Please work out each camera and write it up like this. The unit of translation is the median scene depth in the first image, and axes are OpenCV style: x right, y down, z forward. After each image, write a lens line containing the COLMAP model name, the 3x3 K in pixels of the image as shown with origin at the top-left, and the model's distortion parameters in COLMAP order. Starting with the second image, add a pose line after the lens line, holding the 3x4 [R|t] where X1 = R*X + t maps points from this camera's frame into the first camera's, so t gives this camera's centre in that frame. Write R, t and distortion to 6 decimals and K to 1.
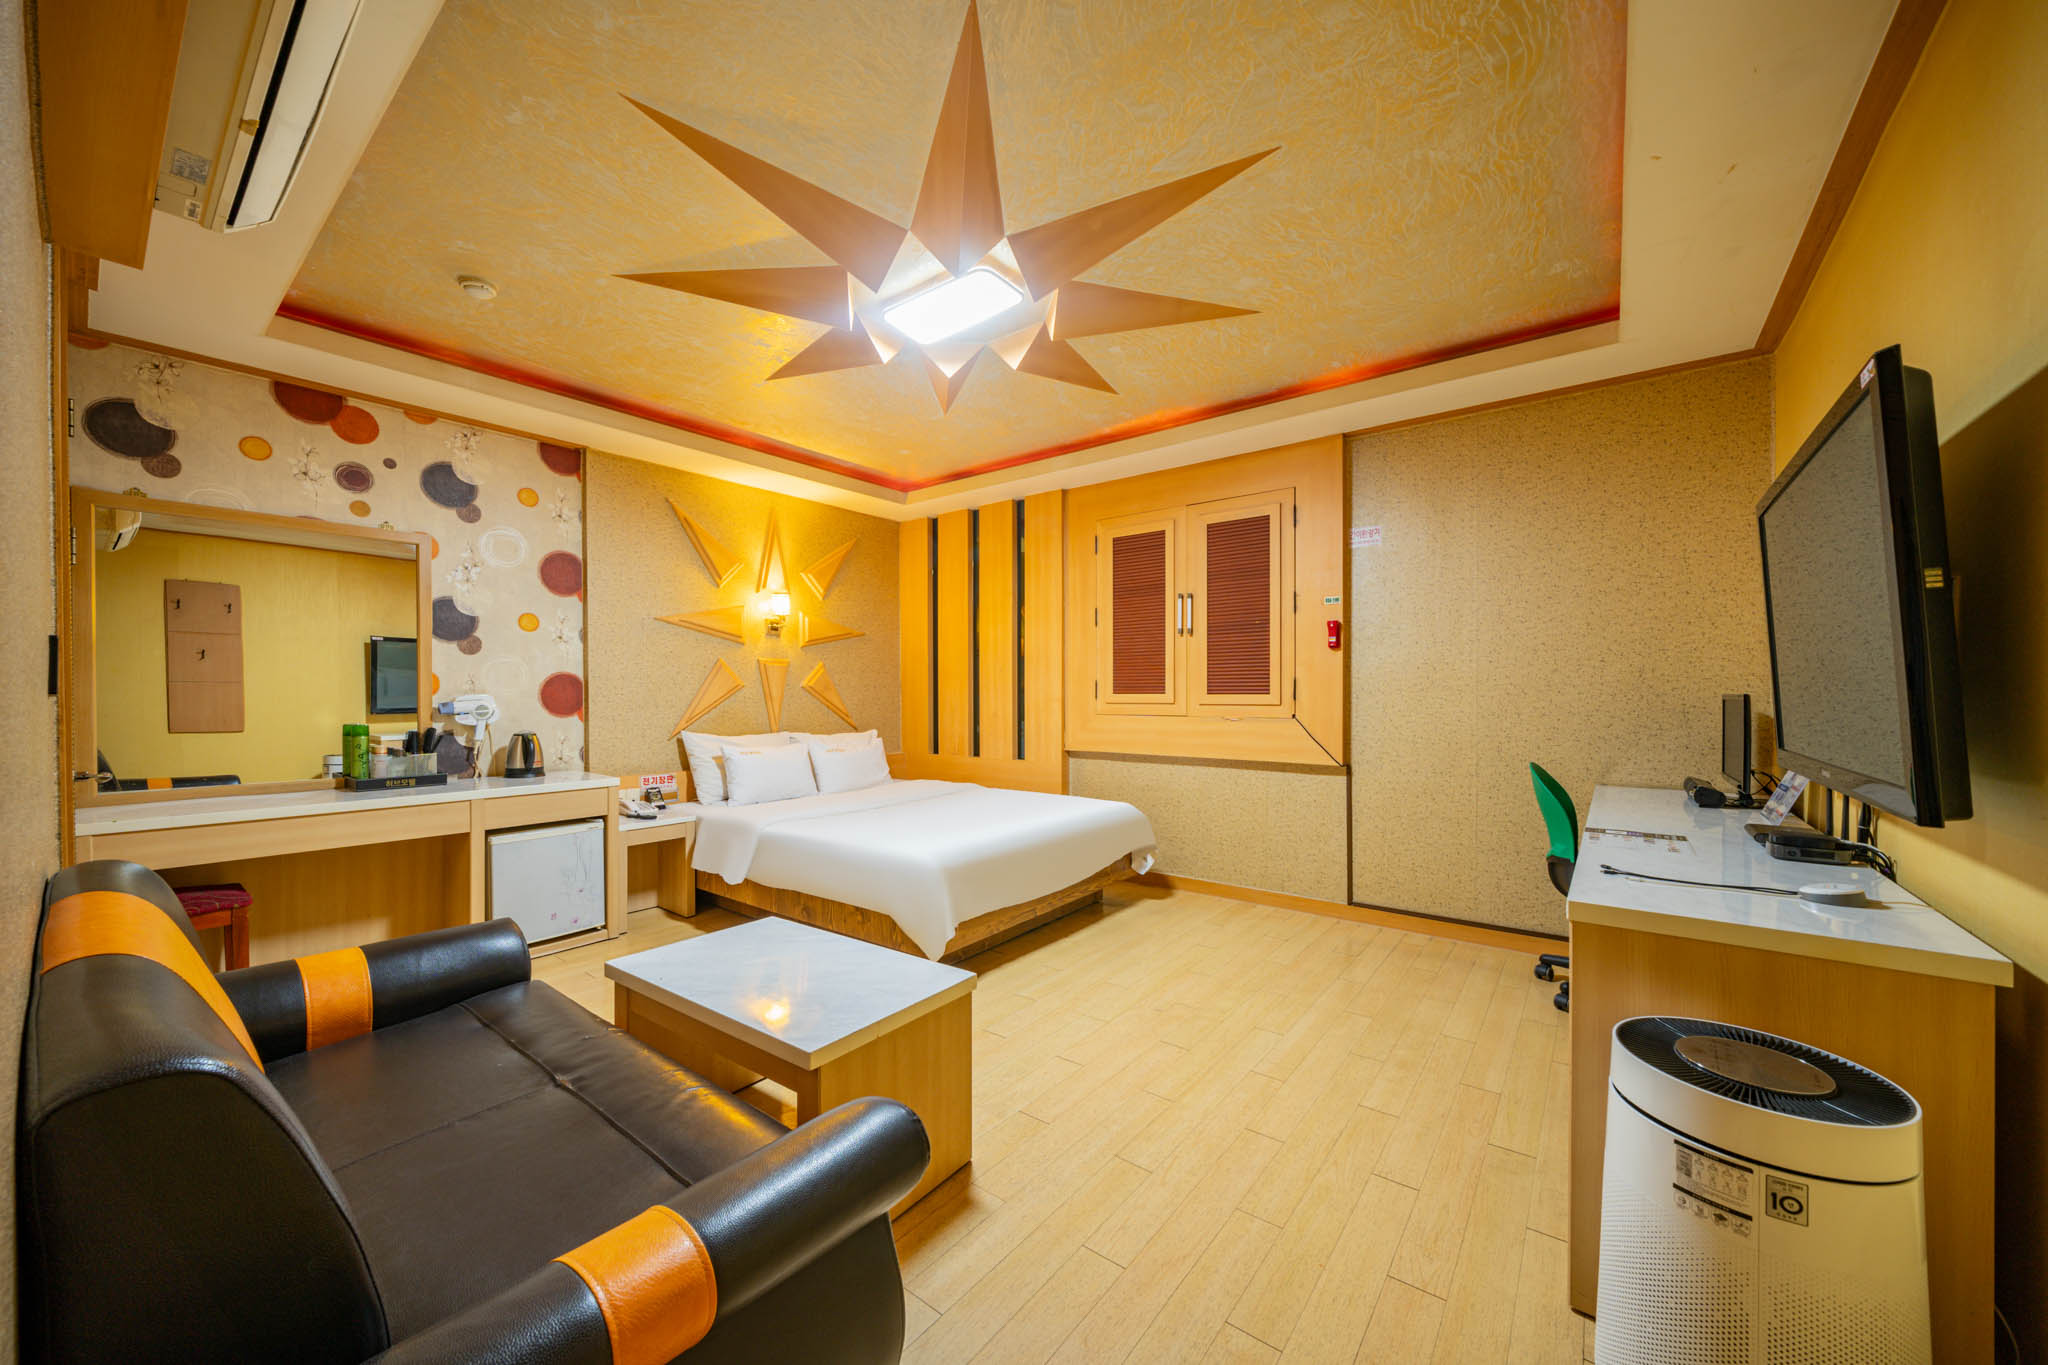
lens RADIAL K [[731.8, 0, 1017.5], [0, 731.8, 695.7], [0, 0, 1]] dist [-0.023835, -0.000007]
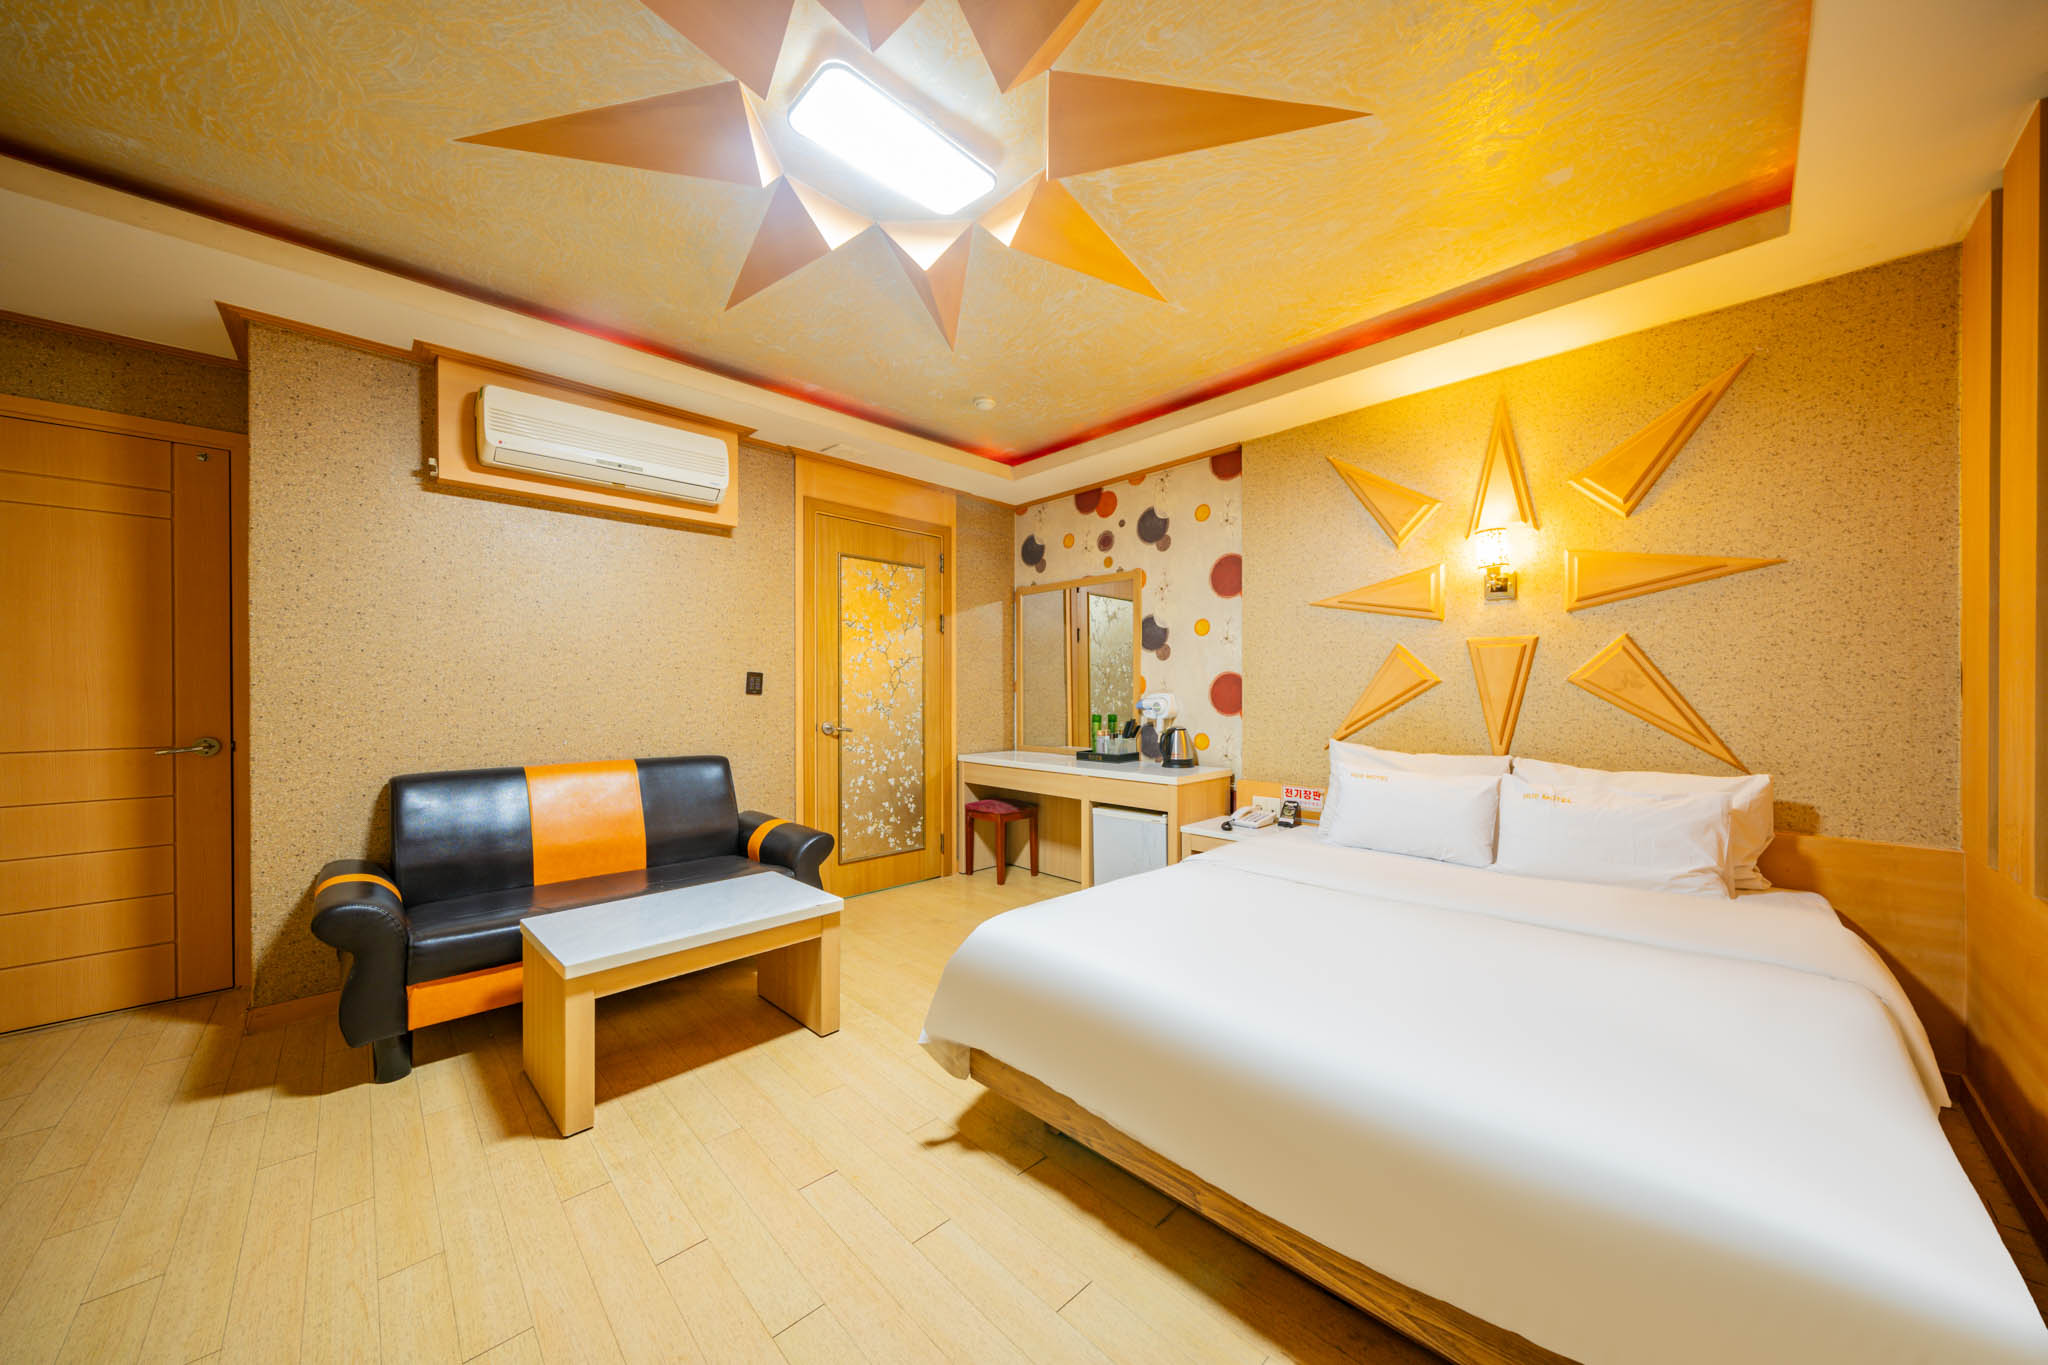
lens RADIAL K [[701.6, 0, 1018.5], [0, 701.6, 694.8], [0, 0, 1]] dist [-0.002027, -0.000087]
pose [[-0.145346, 0.003726, -0.989374, 0.442472], [-0.001247, 0.999991, 0.003949, -0.003684], [0.989380, 0.001808, -0.145340, 0.940926]]
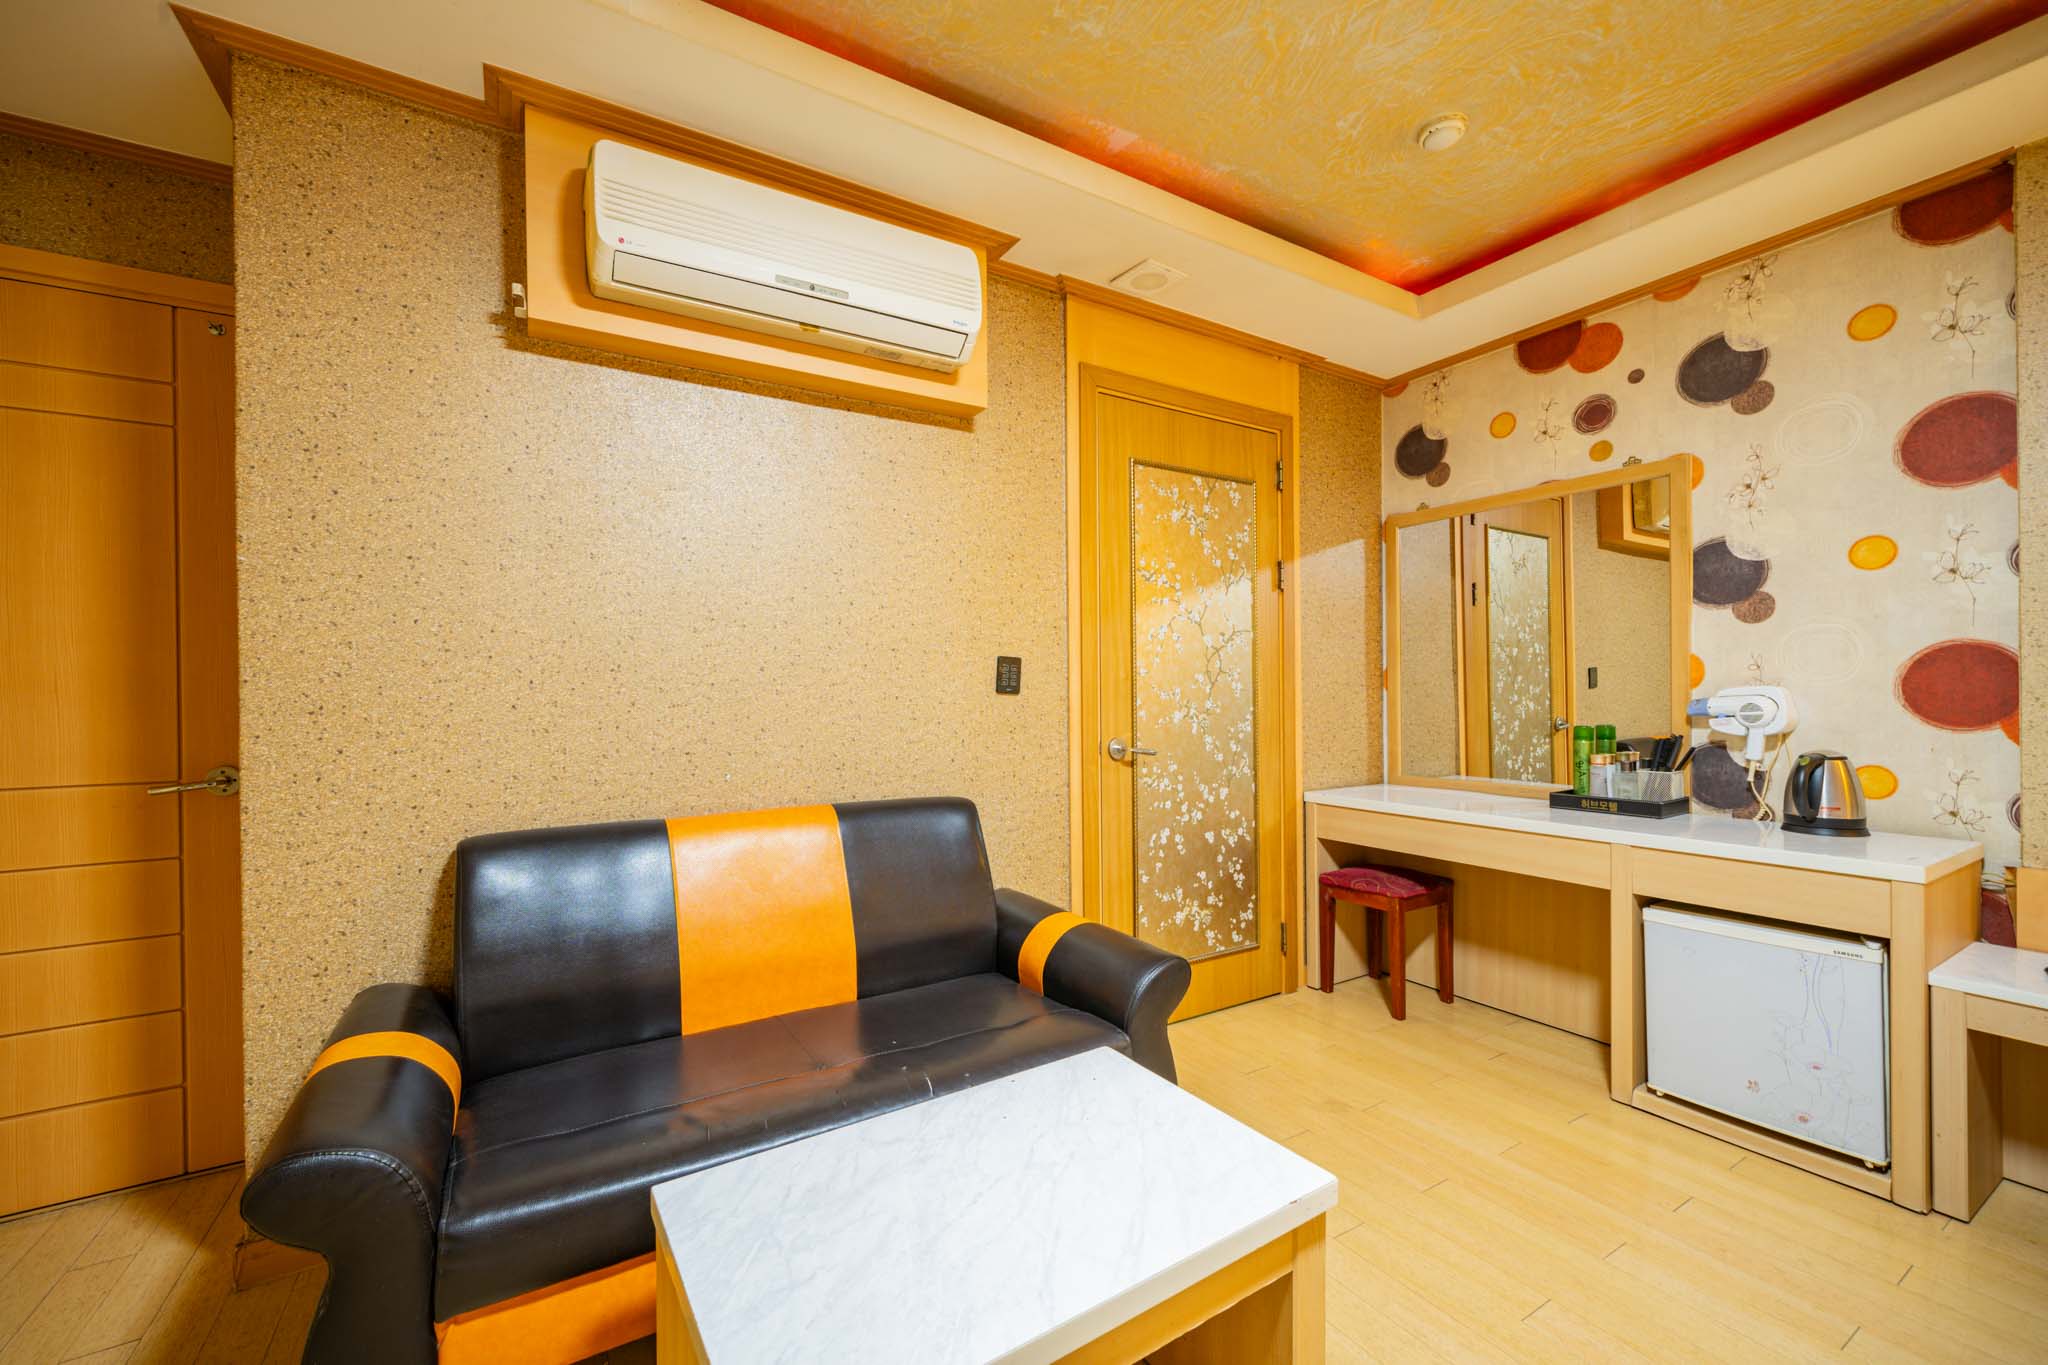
lens RADIAL K [[824.7, 0, 1021.8], [0, 824.7, 695.7], [0, 0, 1]] dist [0.002352, 0.000072]
pose [[-0.356150, 0.005683, -0.934411, 0.142707], [0.006675, 0.999971, 0.003538, -0.000455], [0.934405, -0.004977, -0.356178, 0.666929]]
